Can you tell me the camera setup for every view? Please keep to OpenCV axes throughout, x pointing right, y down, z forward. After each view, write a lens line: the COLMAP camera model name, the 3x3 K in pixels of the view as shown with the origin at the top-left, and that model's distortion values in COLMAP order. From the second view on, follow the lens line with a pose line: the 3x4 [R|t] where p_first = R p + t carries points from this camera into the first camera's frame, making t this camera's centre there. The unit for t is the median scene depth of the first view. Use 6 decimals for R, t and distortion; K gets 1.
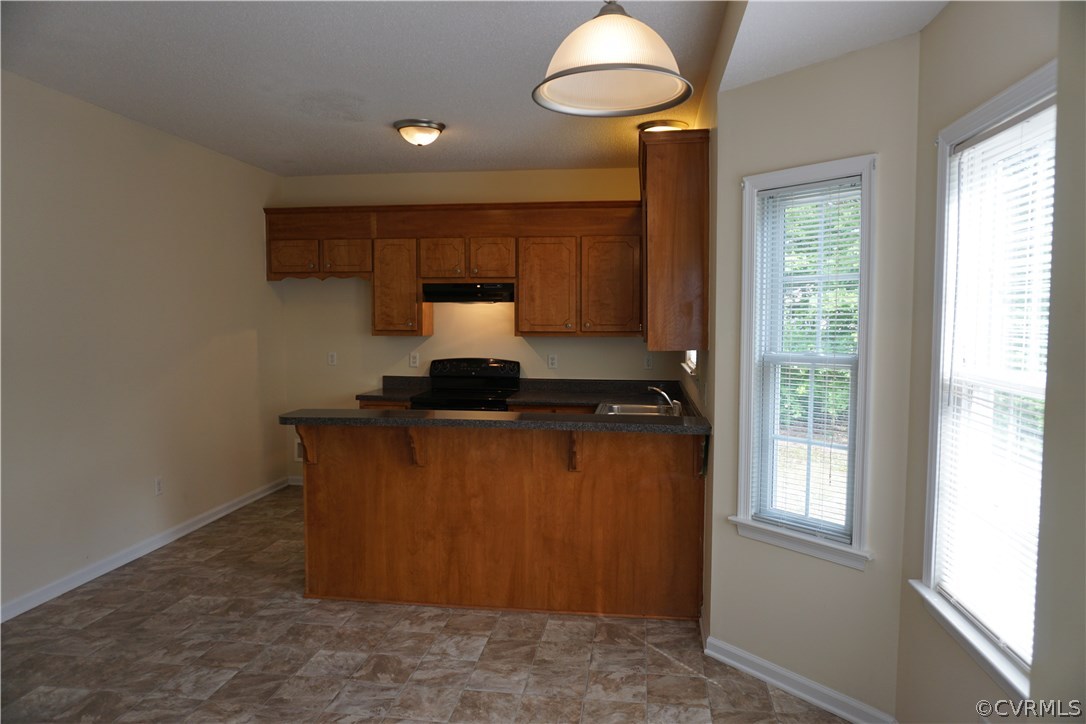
lens RADIAL K [[722.0, 0, 543.0], [0, 722.0, 362.0], [0, 0, 1]] dist [-0.042844, 0.033177]
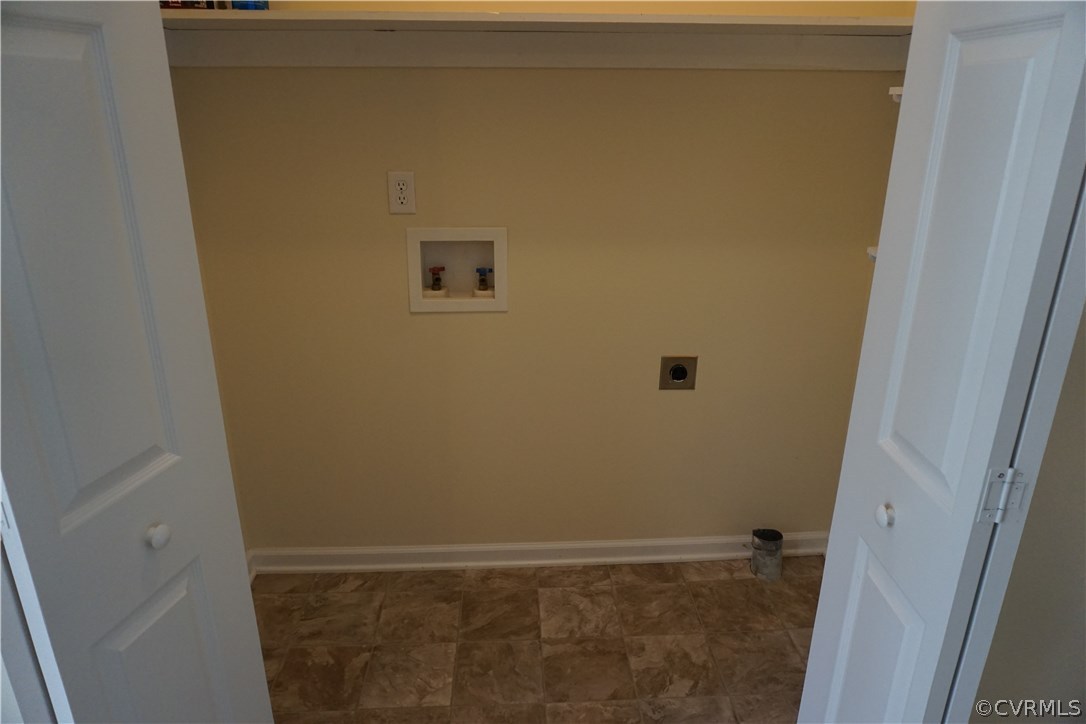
lens RADIAL K [[722.0, 0, 543.0], [0, 722.0, 362.0], [0, 0, 1]] dist [-0.042844, 0.033177]
pose [[-0.981595, 0.058542, -0.181779, 0.020487], [-0.016925, 0.921444, 0.388143, -0.072834], [0.190221, 0.384076, -0.903494, 1.340928]]
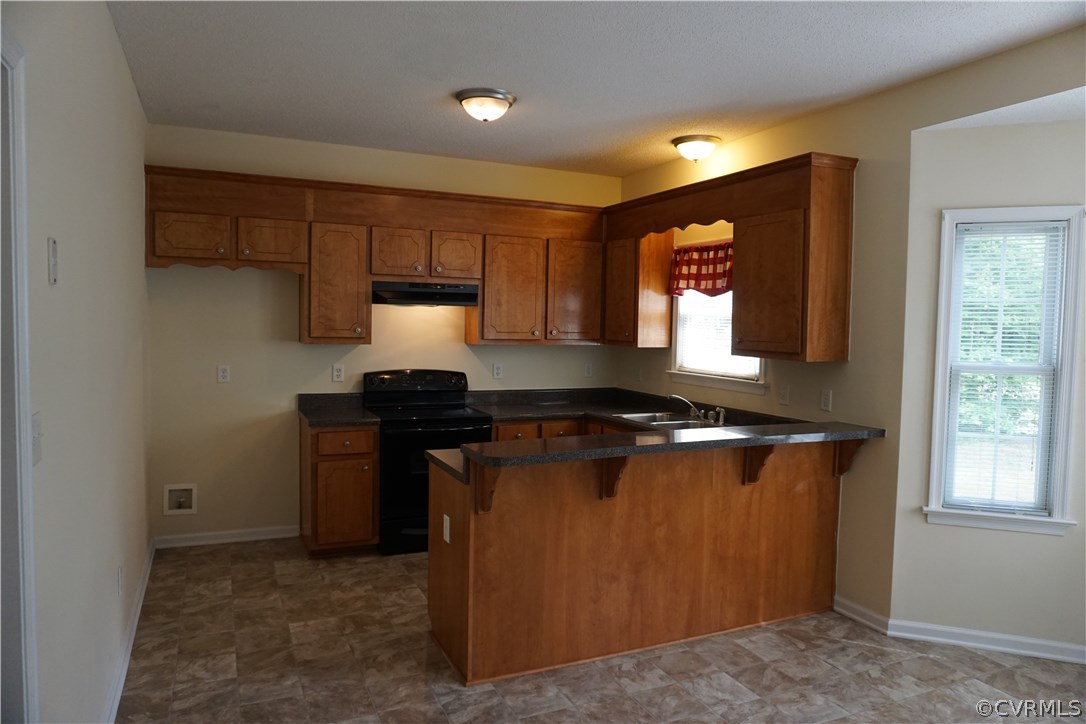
lens RADIAL K [[715.1, 0, 540.0], [0, 715.1, 367.4], [0, 0, 1]] dist [-0.058551, 0.034294]
pose [[0.844091, -0.020147, 0.535822, -0.692217], [0.017443, 0.999797, 0.010114, -0.022738], [-0.535917, 0.000809, 0.844270, 0.322546]]
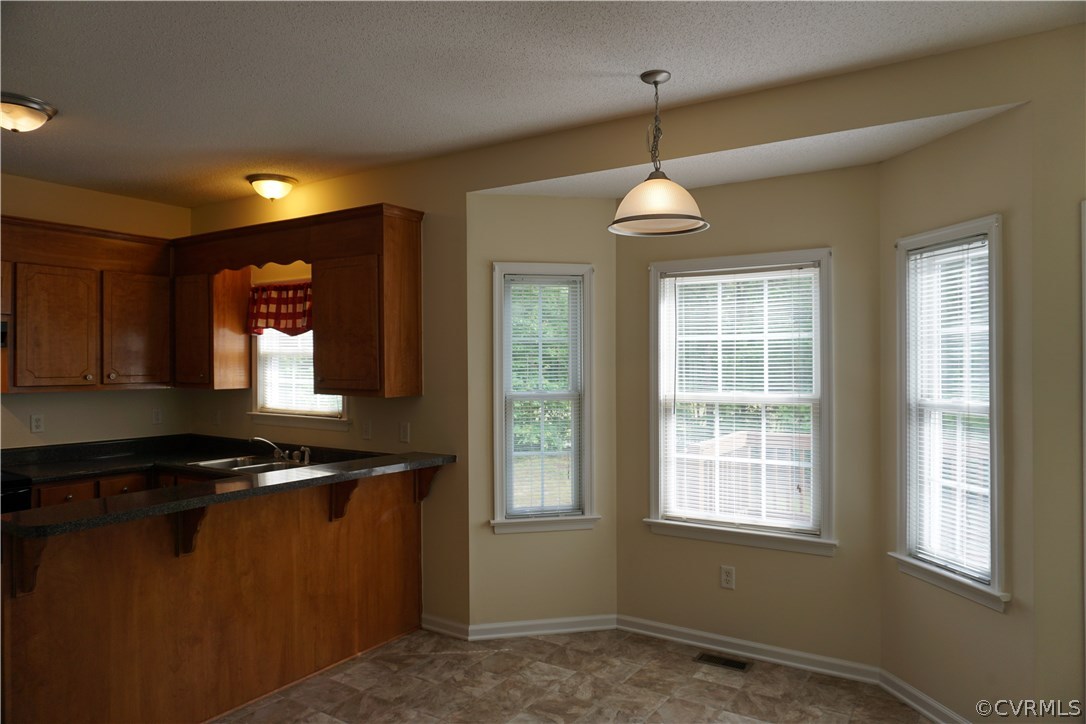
lens RADIAL K [[715.1, 0, 540.0], [0, 715.1, 367.4], [0, 0, 1]] dist [-0.058551, 0.034294]
pose [[0.423949, -0.008139, 0.905649, -0.708054], [0.058527, 0.998116, -0.018428, -0.025799], [-0.903793, 0.060818, 0.423627, 0.300844]]
